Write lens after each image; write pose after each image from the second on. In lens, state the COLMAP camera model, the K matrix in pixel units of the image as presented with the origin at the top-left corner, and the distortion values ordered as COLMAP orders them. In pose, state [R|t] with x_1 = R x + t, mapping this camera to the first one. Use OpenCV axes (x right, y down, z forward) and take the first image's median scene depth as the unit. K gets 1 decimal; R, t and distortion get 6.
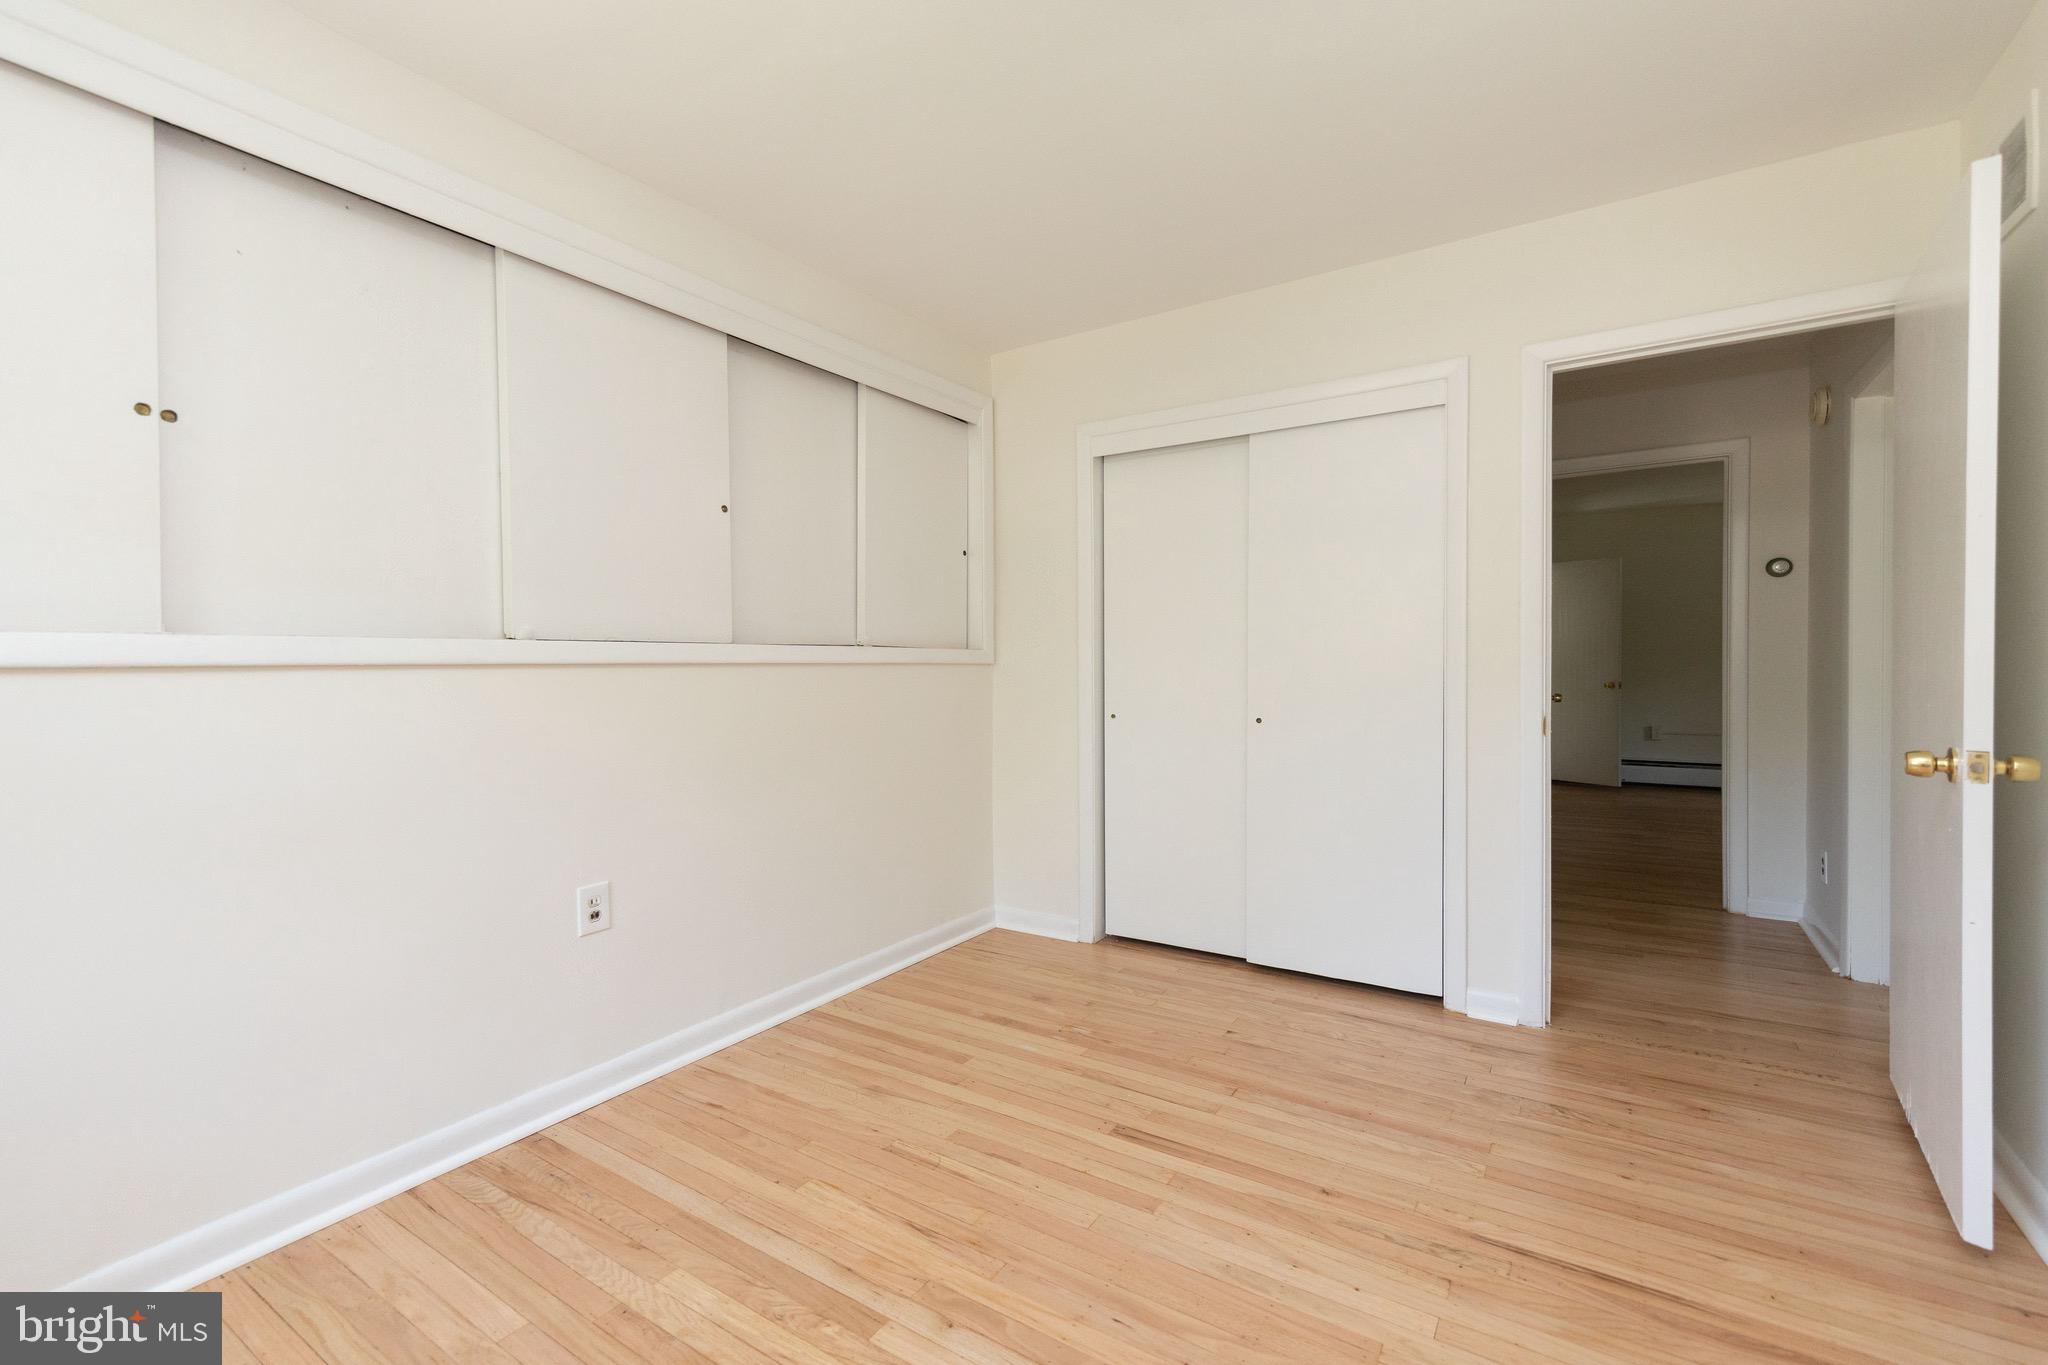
lens RADIAL K [[931.6, 0, 1009.5], [0, 931.6, 671.2], [0, 0, 1]] dist [0.000857, 0.000111]
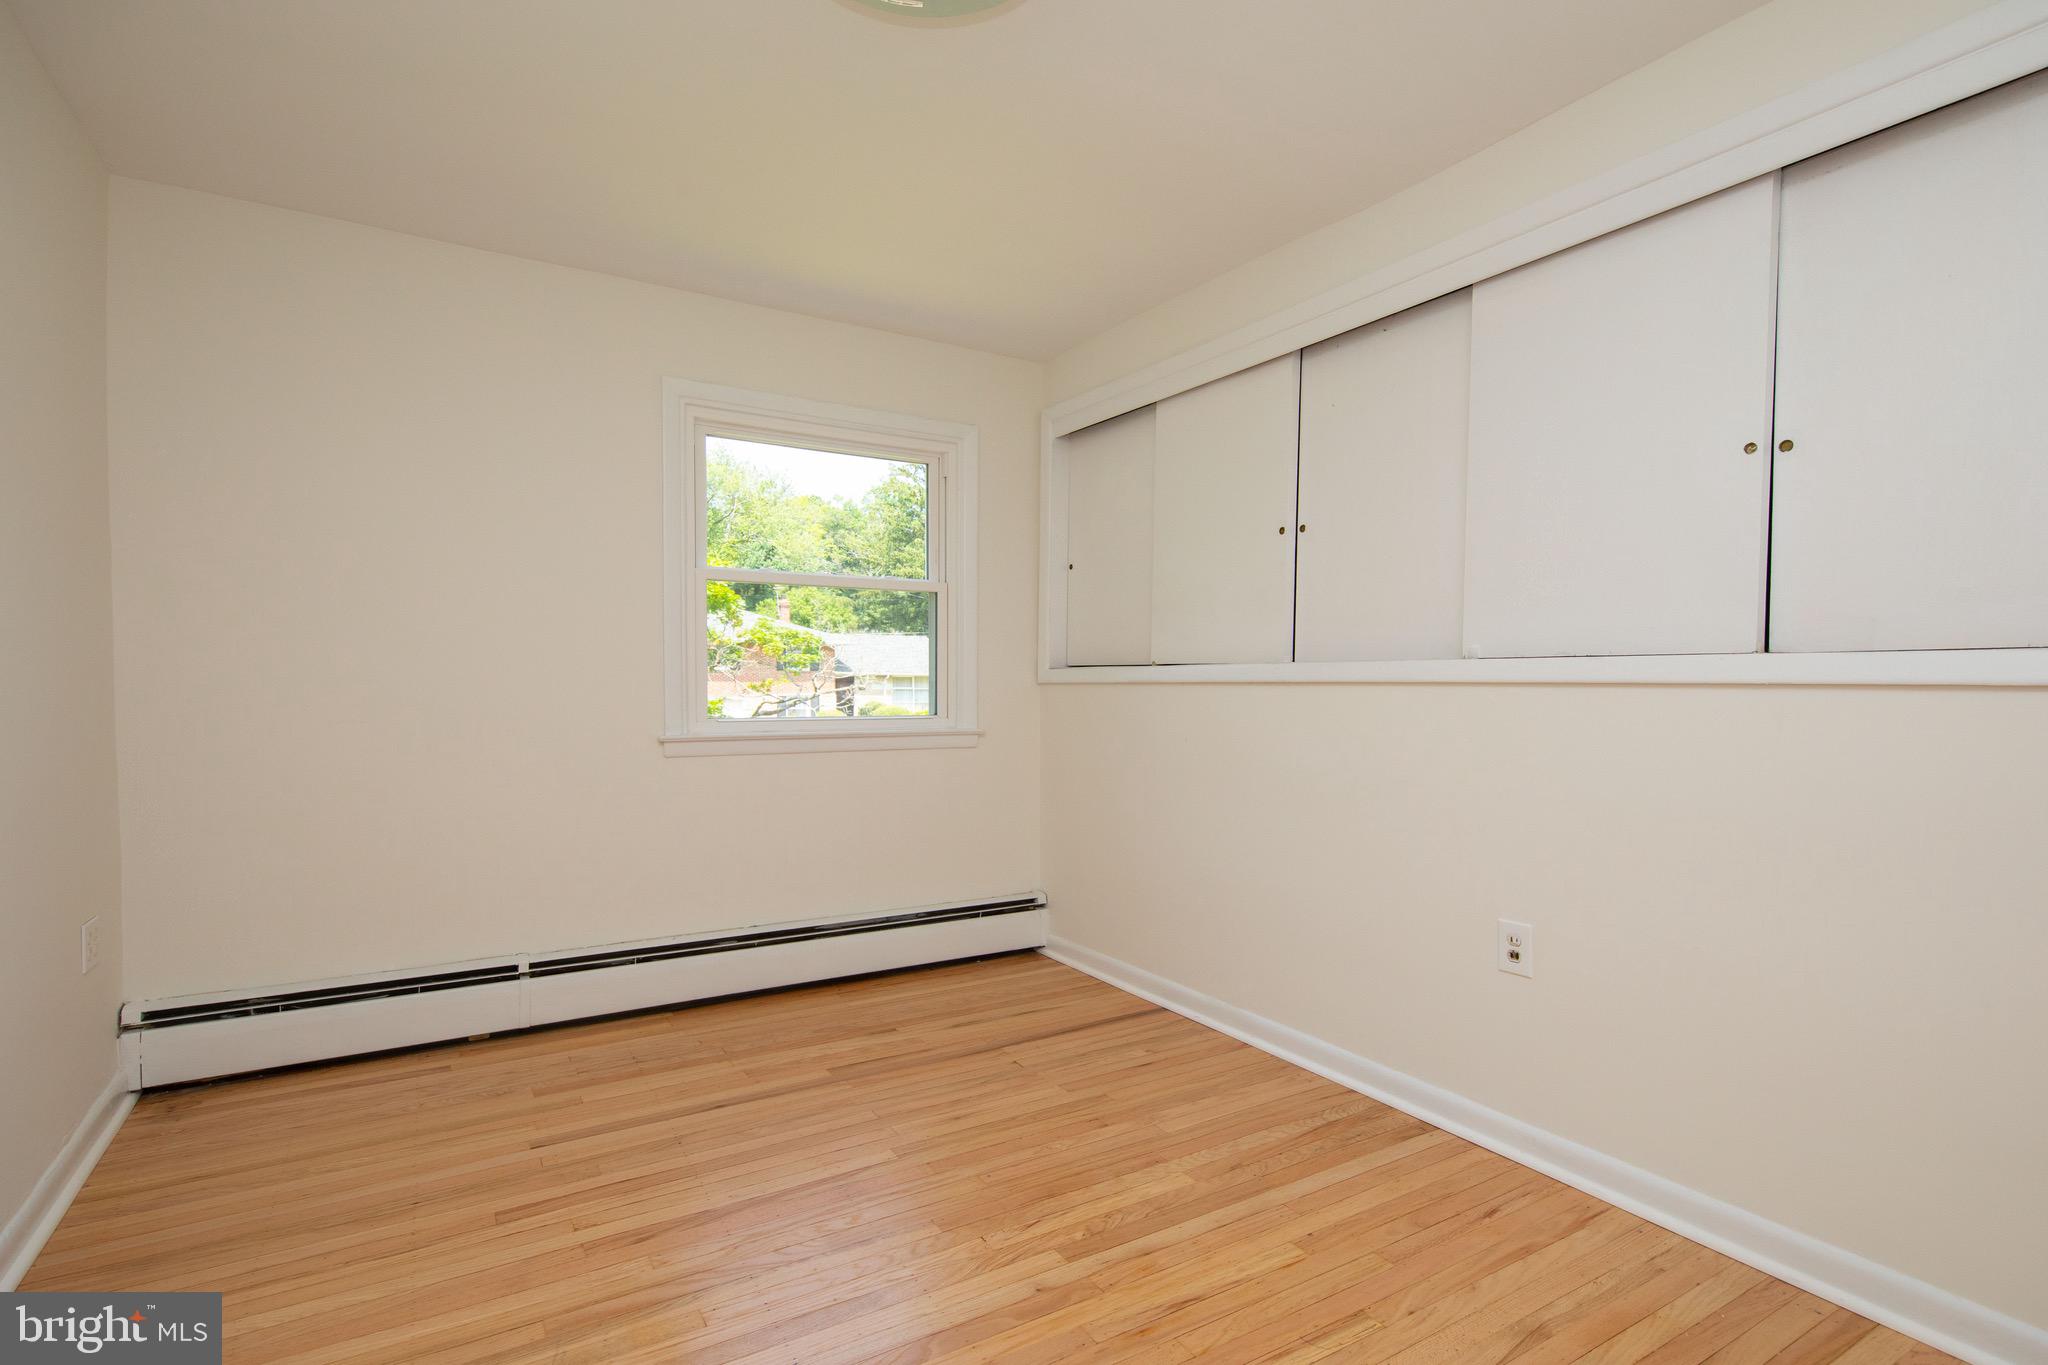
lens RADIAL K [[979.3, 0, 1011.2], [0, 979.3, 695.3], [0, 0, 1]] dist [0.004026, -0.001135]
pose [[-0.462136, 0.014133, -0.886697, 0.744304], [-0.005789, 0.999804, 0.018953, -0.013597], [0.886790, 0.013892, -0.461963, 1.155510]]
